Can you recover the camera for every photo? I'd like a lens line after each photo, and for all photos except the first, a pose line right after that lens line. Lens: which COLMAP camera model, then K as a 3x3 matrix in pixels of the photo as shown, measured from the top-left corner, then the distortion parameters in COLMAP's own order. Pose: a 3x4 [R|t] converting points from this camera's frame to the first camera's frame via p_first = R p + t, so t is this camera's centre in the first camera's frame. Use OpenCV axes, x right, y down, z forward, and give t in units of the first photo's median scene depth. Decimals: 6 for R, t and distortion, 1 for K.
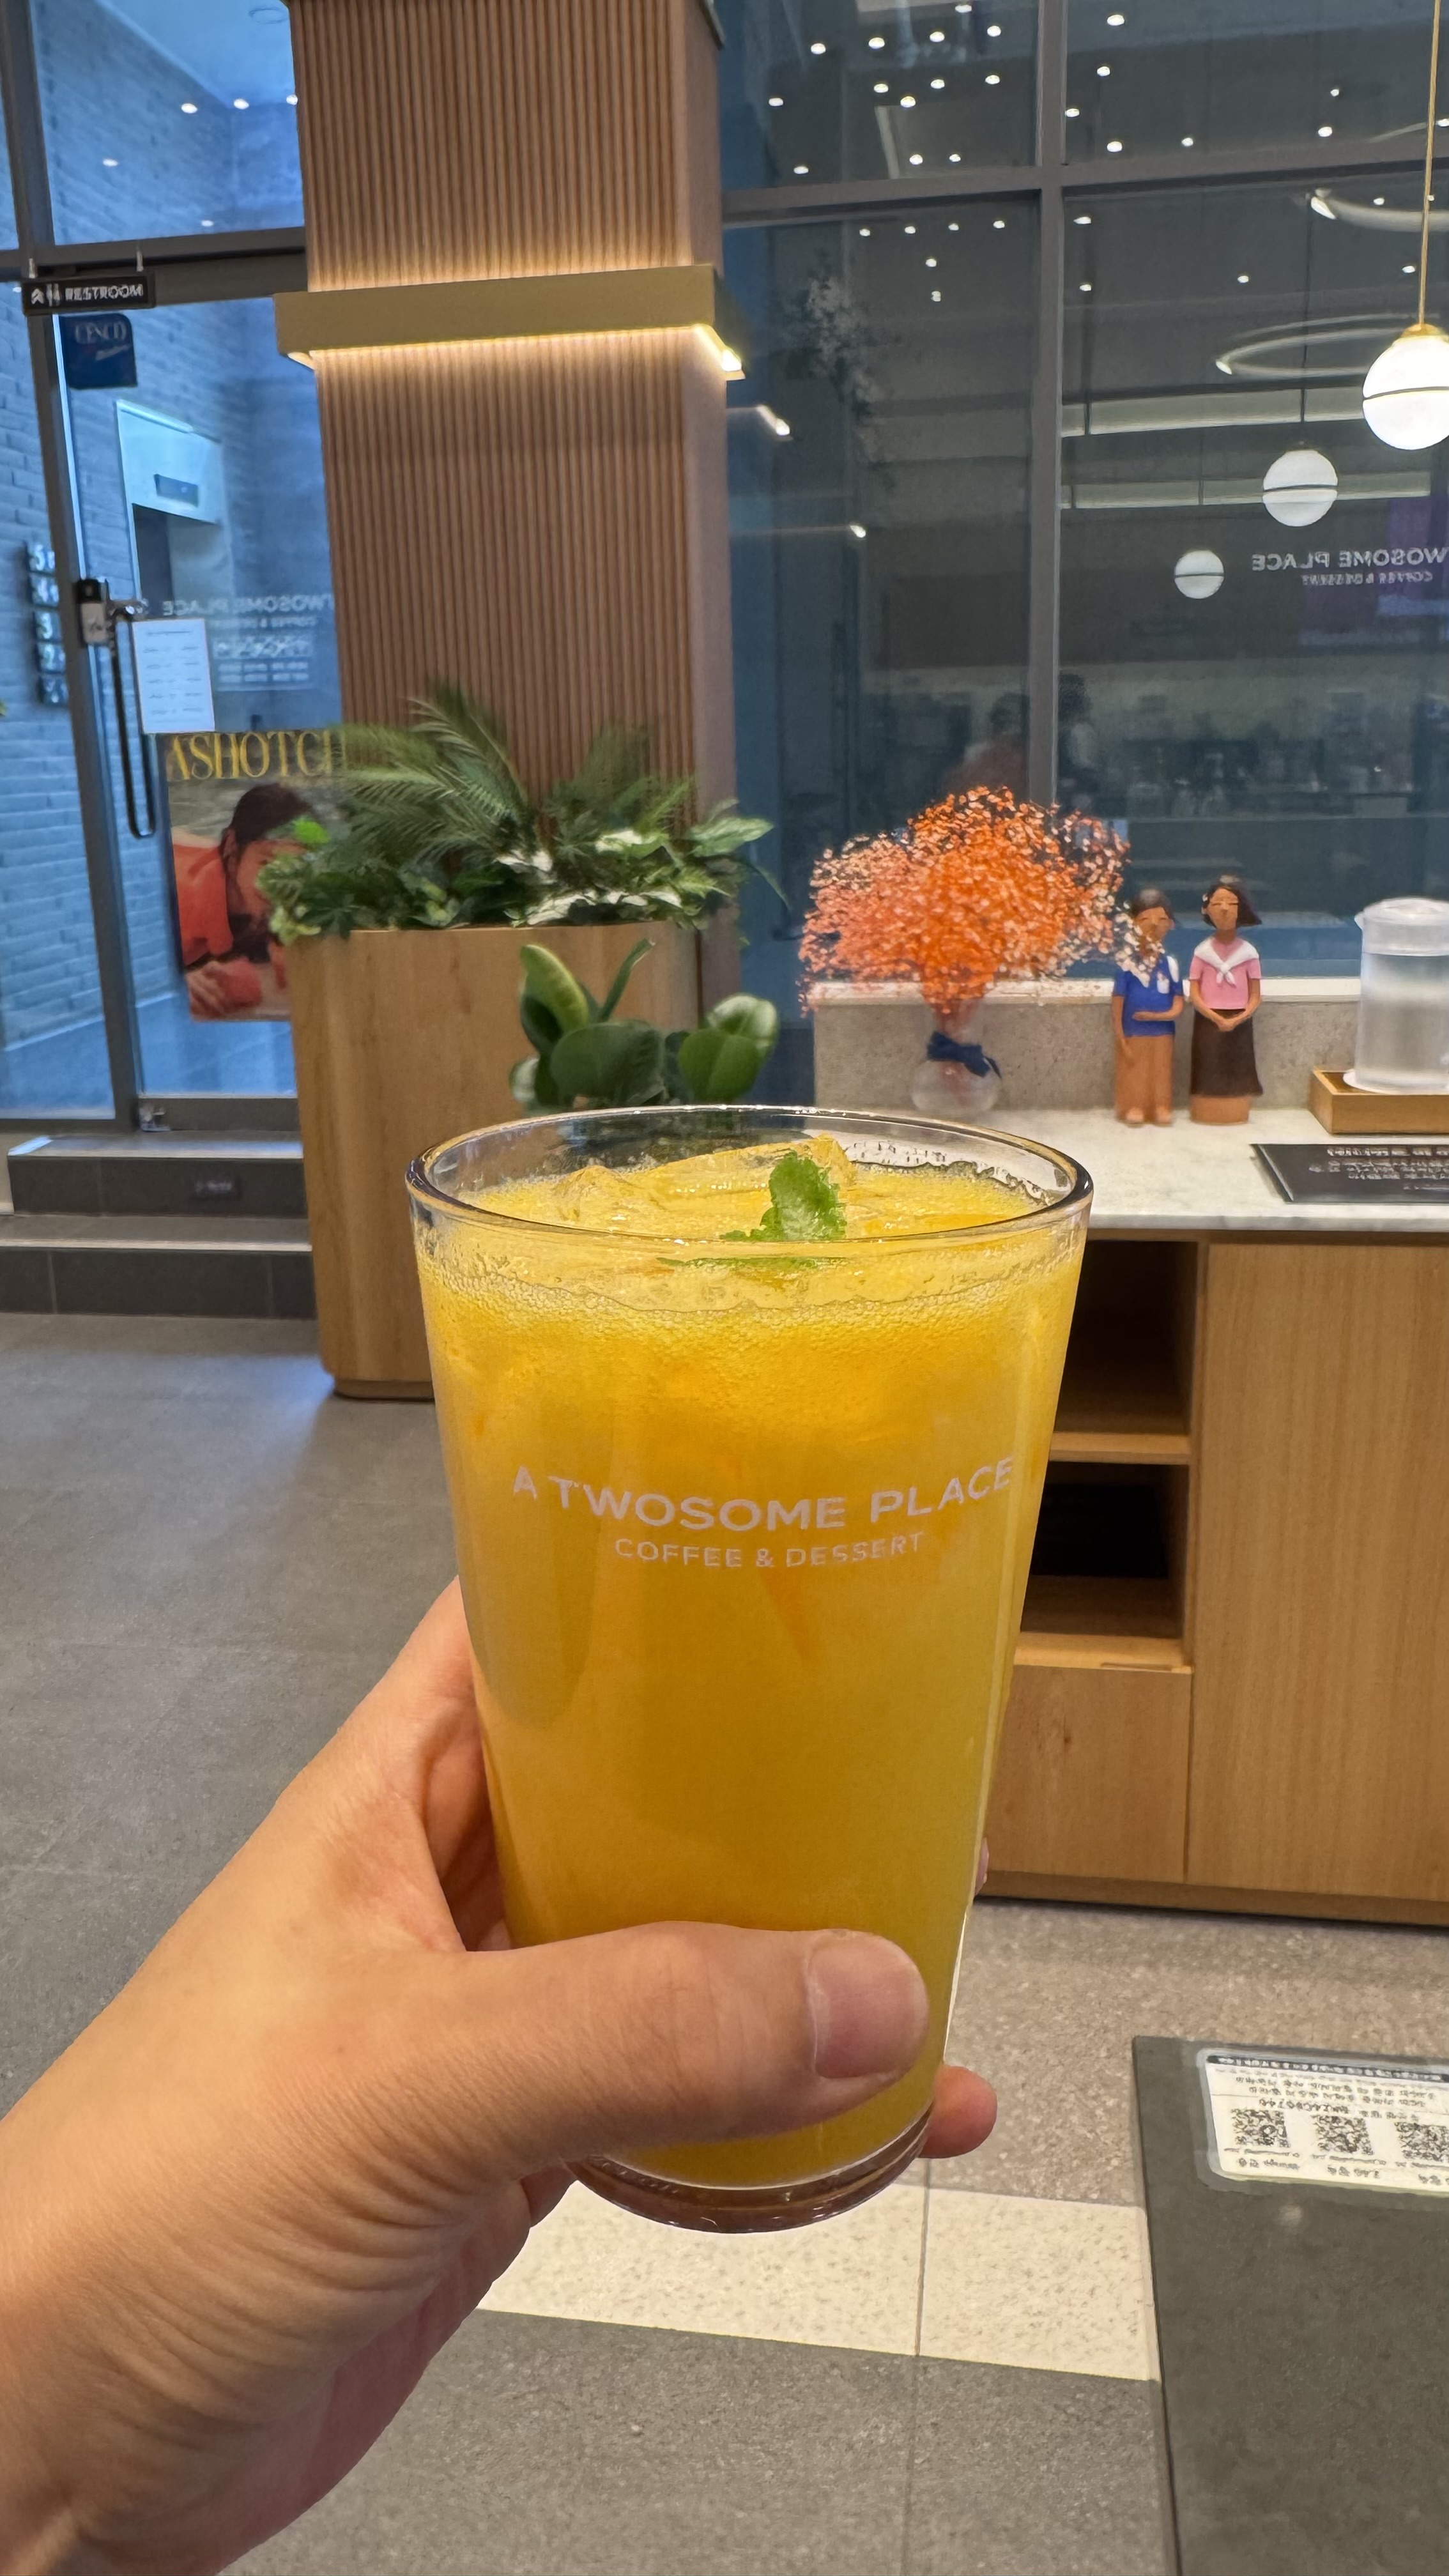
lens RADIAL K [[1846.1, 0, 709.6], [0, 1846.1, 1215.4], [0, 0, 1]] dist [0.000897, -0.001208]
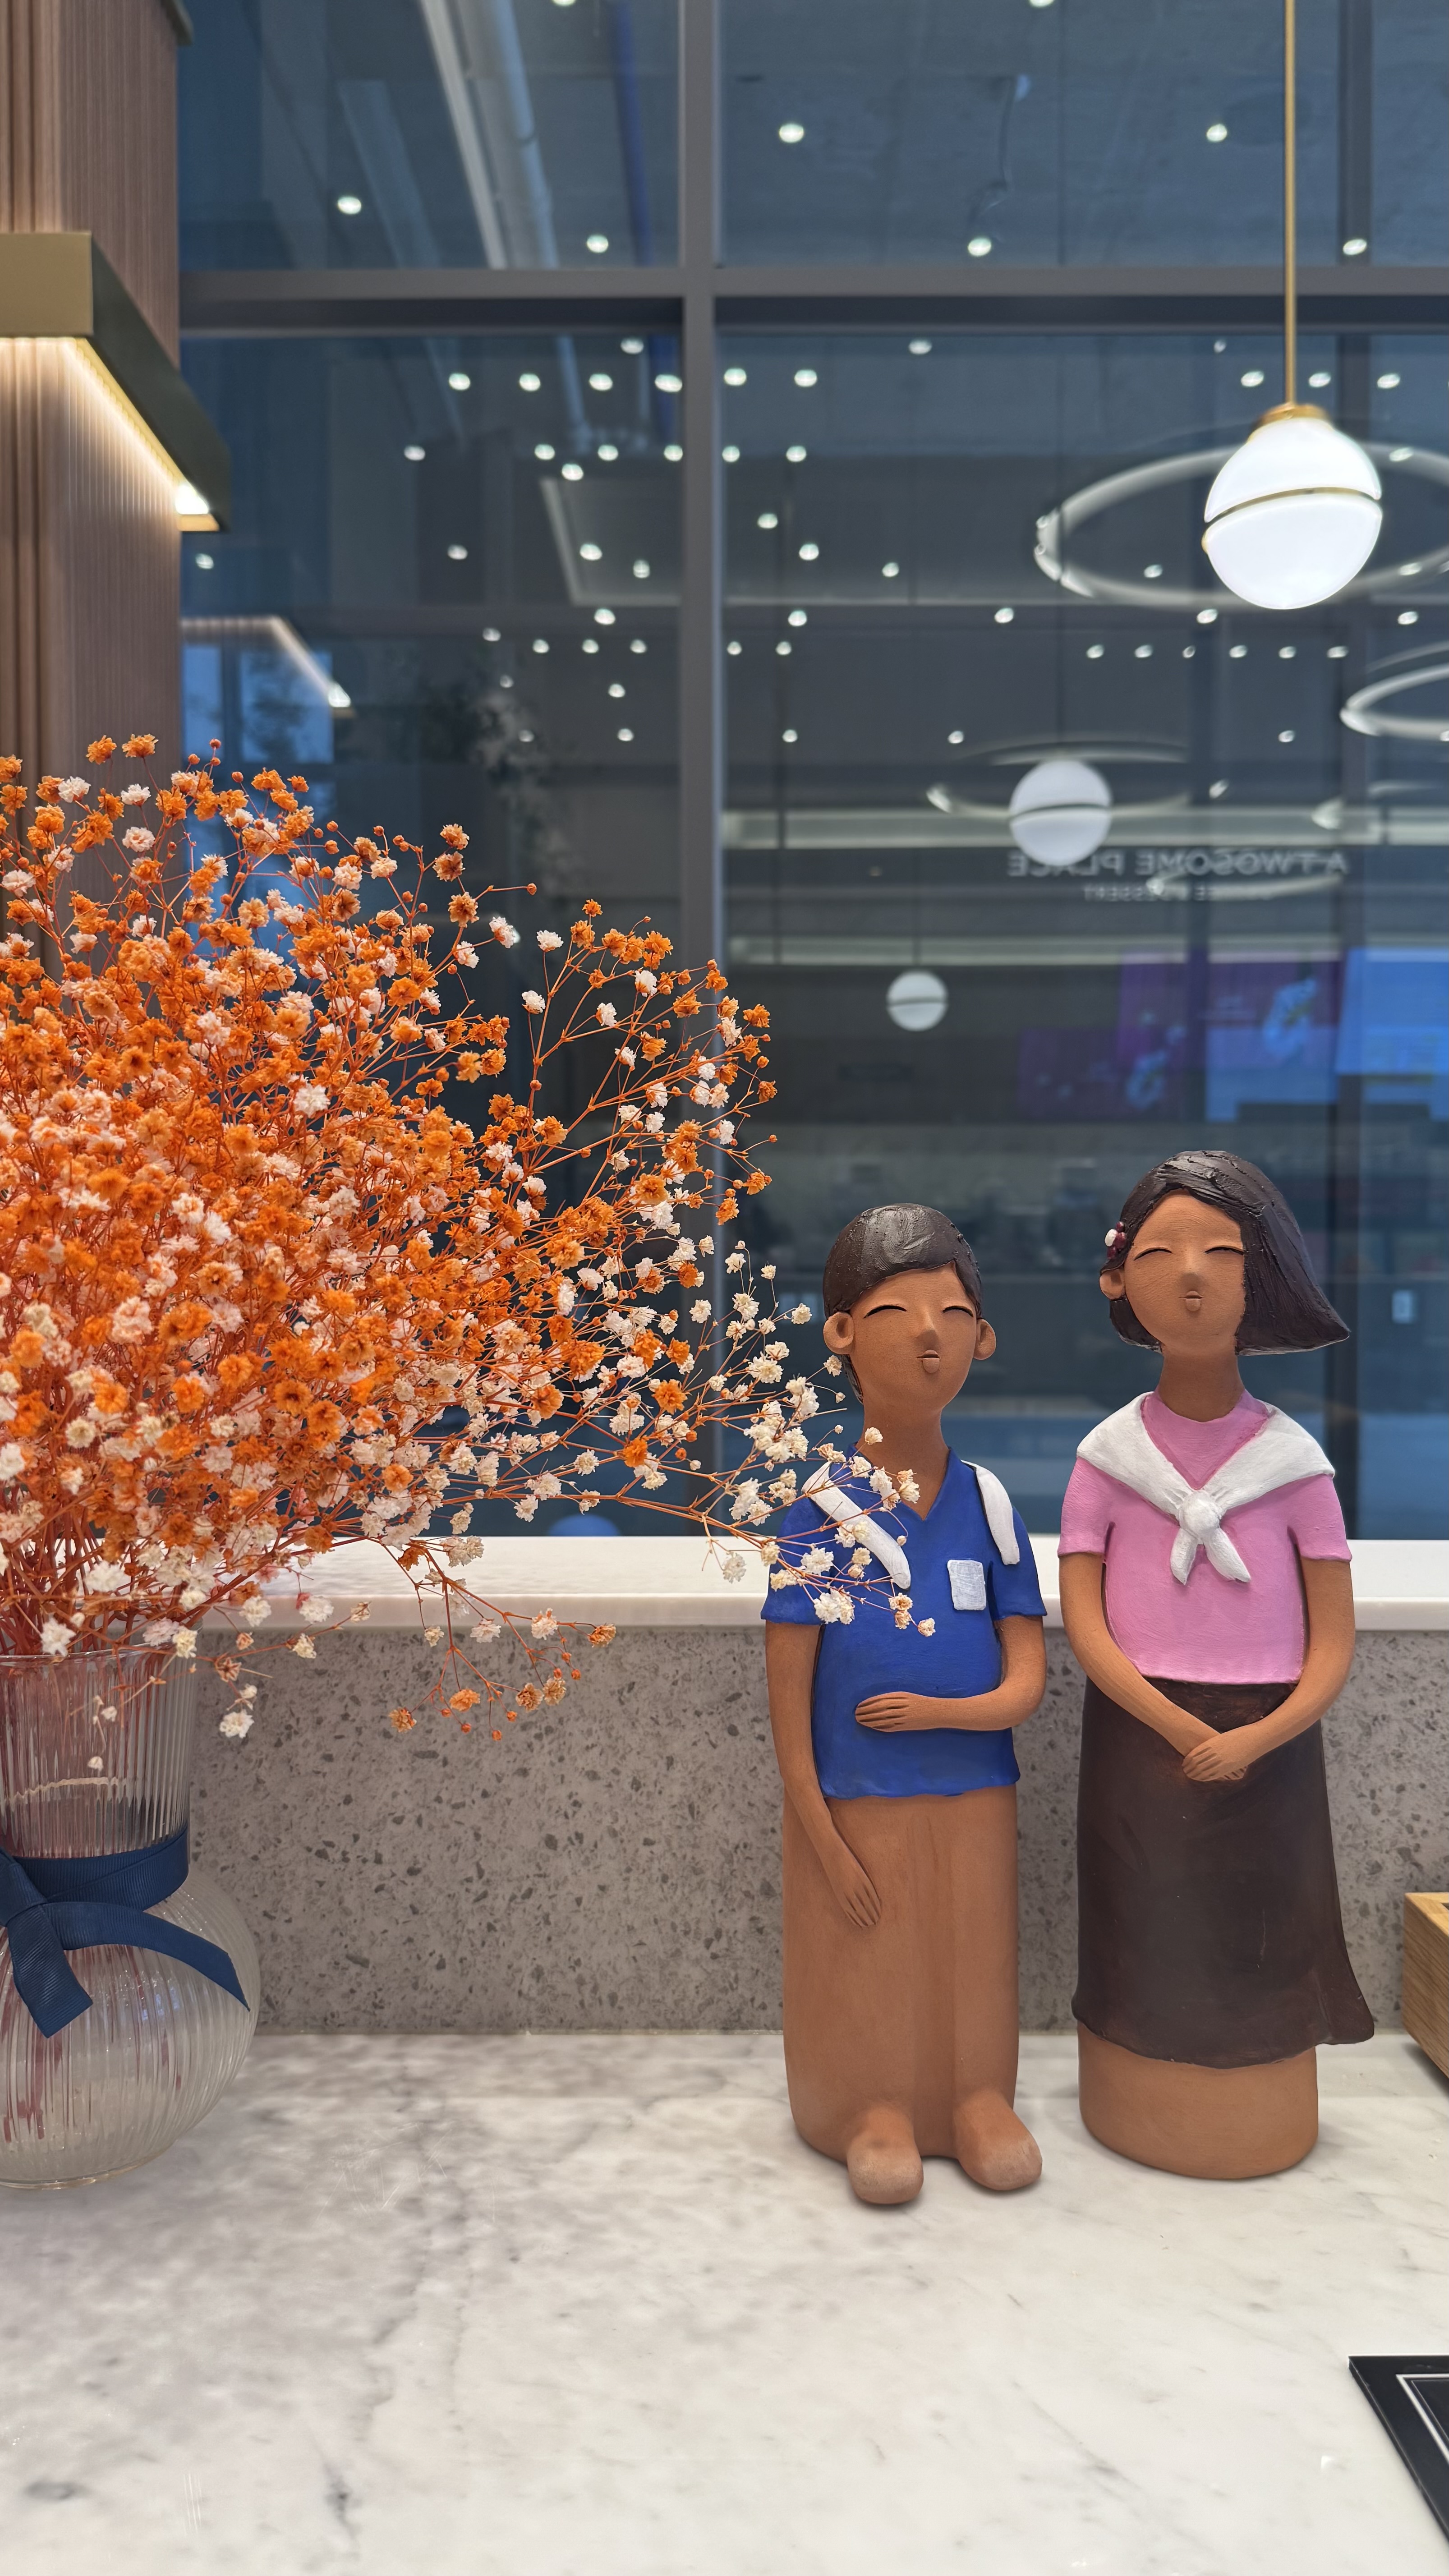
lens RADIAL K [[1753.7, 0, 724.5], [0, 1753.7, 1288.0], [0, 0, 1]] dist [-0.001452, -0.000413]
pose [[0.988620, 0.023820, 0.148534, 0.119636], [0.010627, 0.973858, -0.226907, -0.073732], [-0.150056, 0.225903, 0.962523, 0.517288]]
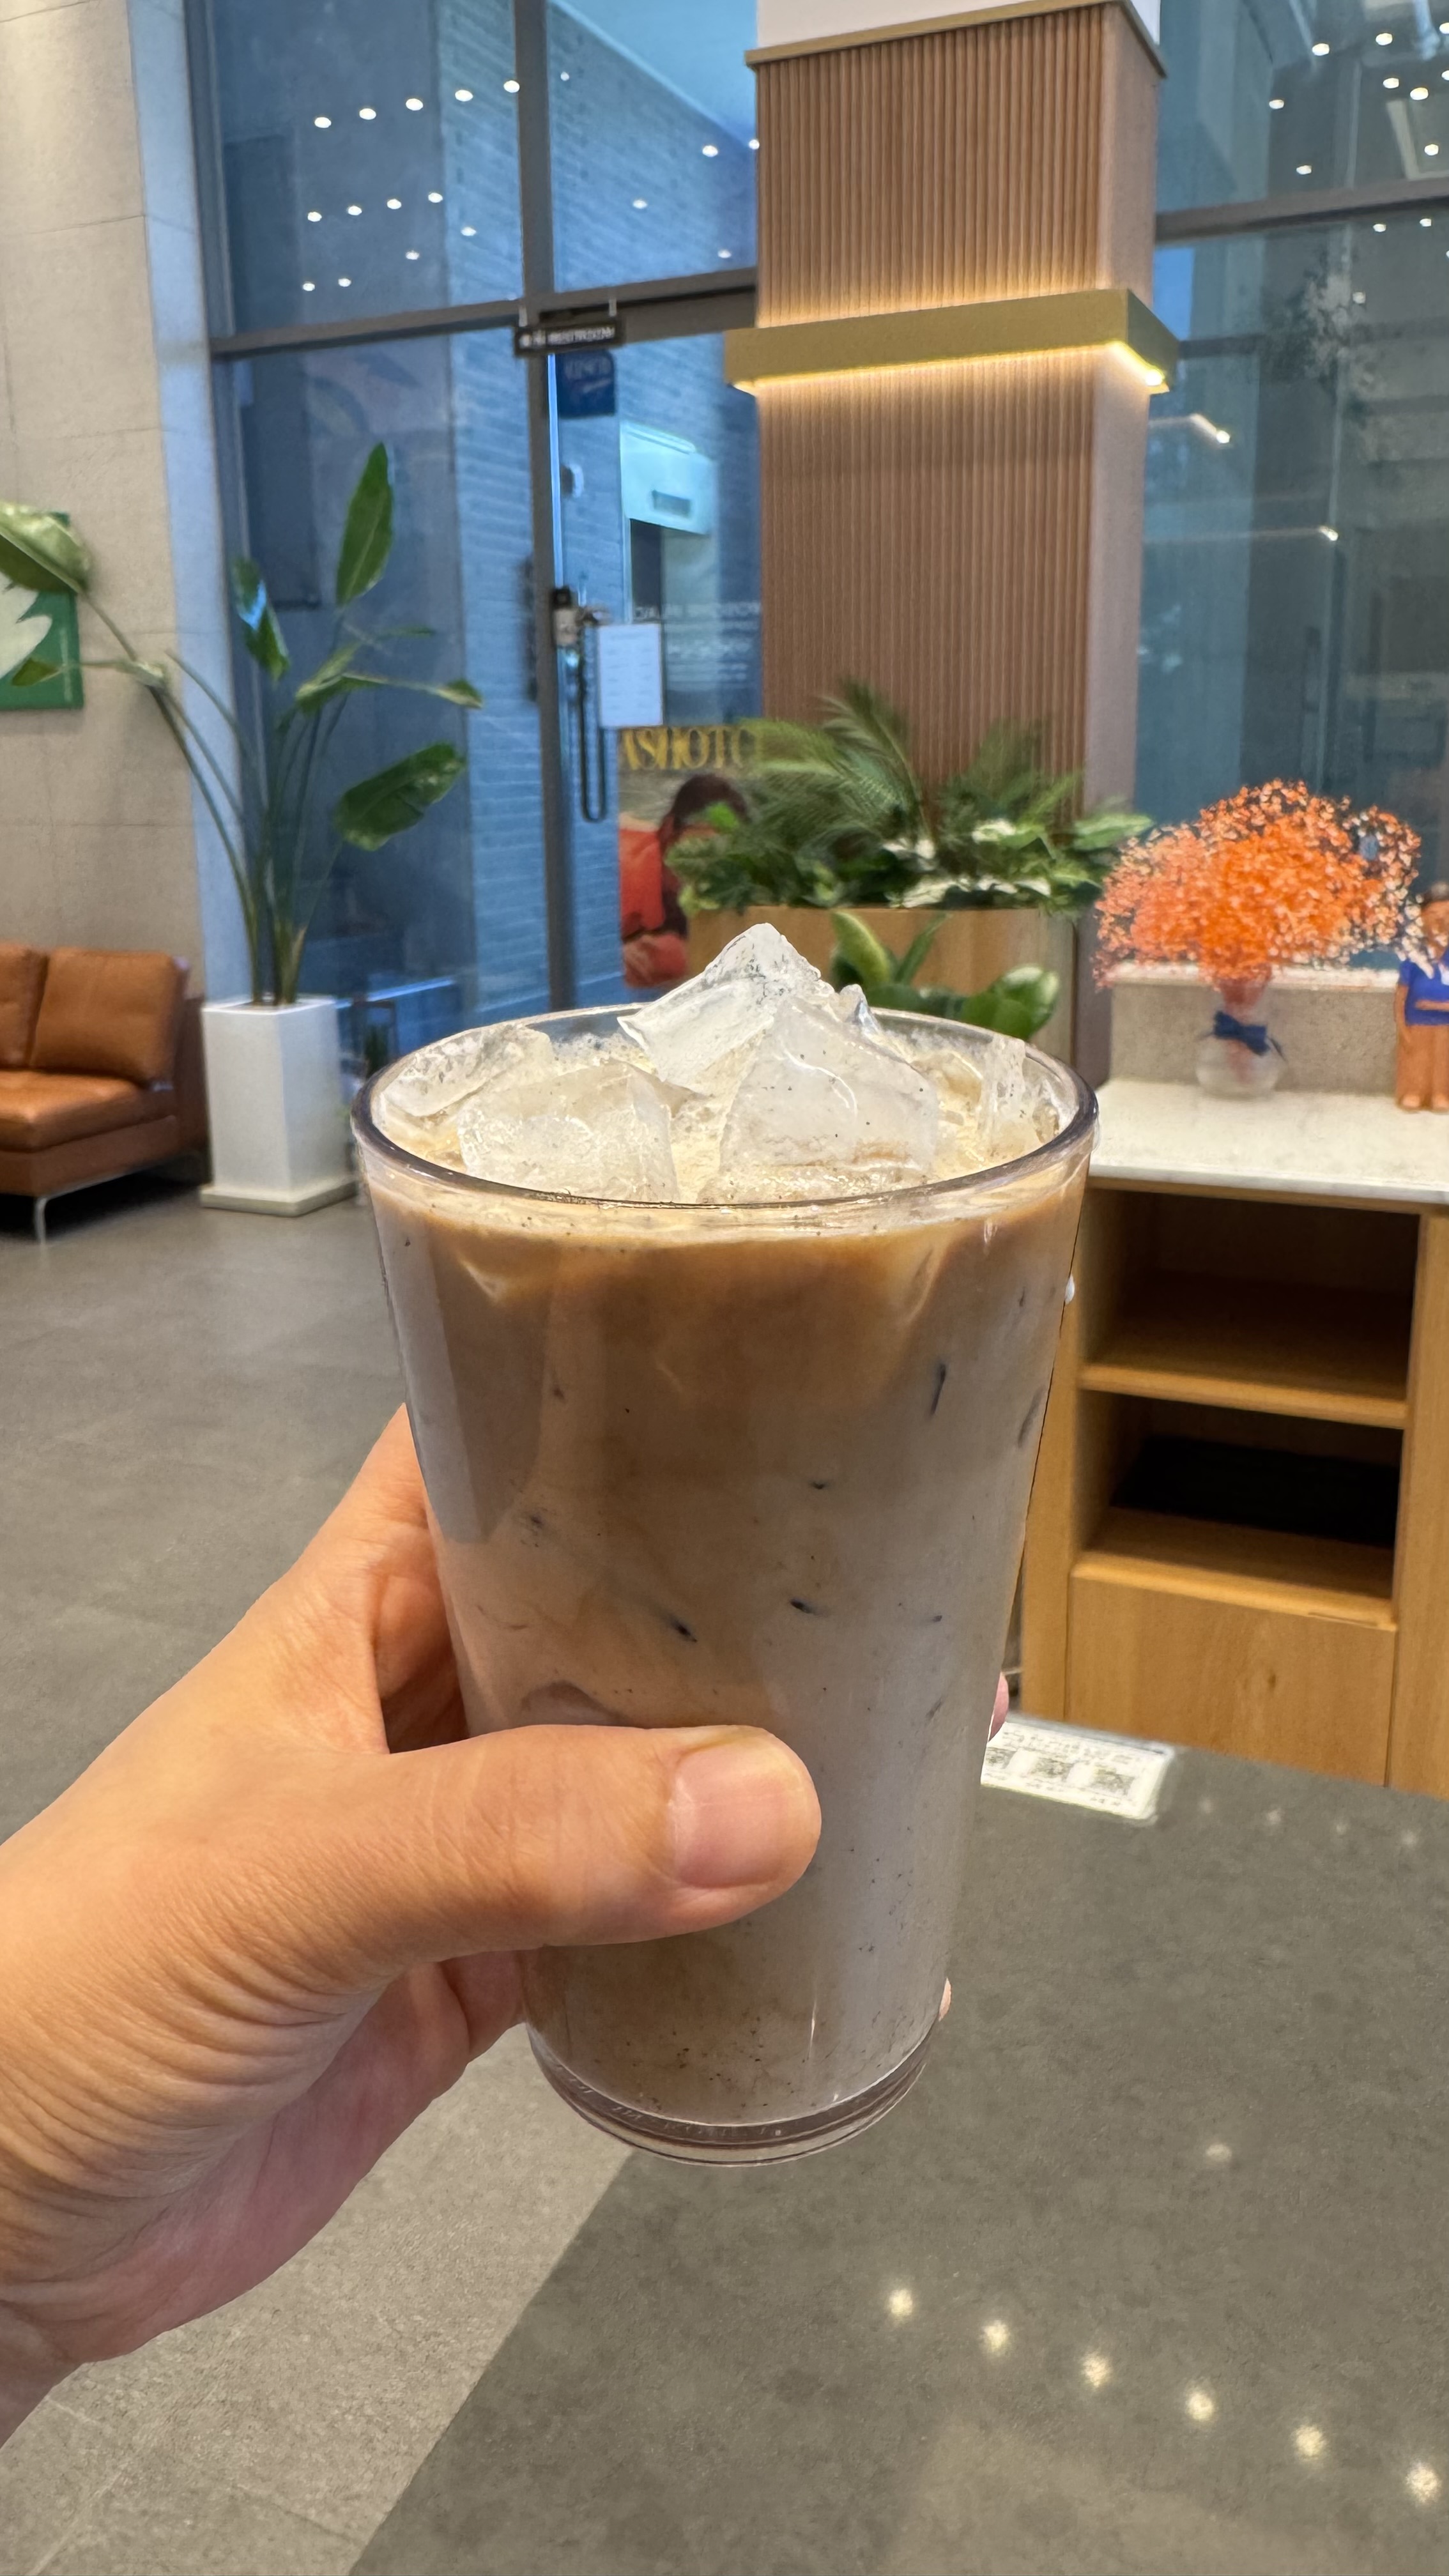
lens RADIAL K [[1846.1, 0, 709.6], [0, 1846.1, 1215.4], [0, 0, 1]] dist [0.000897, -0.001208]
pose [[0.963586, 0.080445, -0.255010, 0.079716], [-0.080958, 0.996681, 0.008500, 0.021523], [0.254848, 0.012454, 0.966901, -0.066845]]
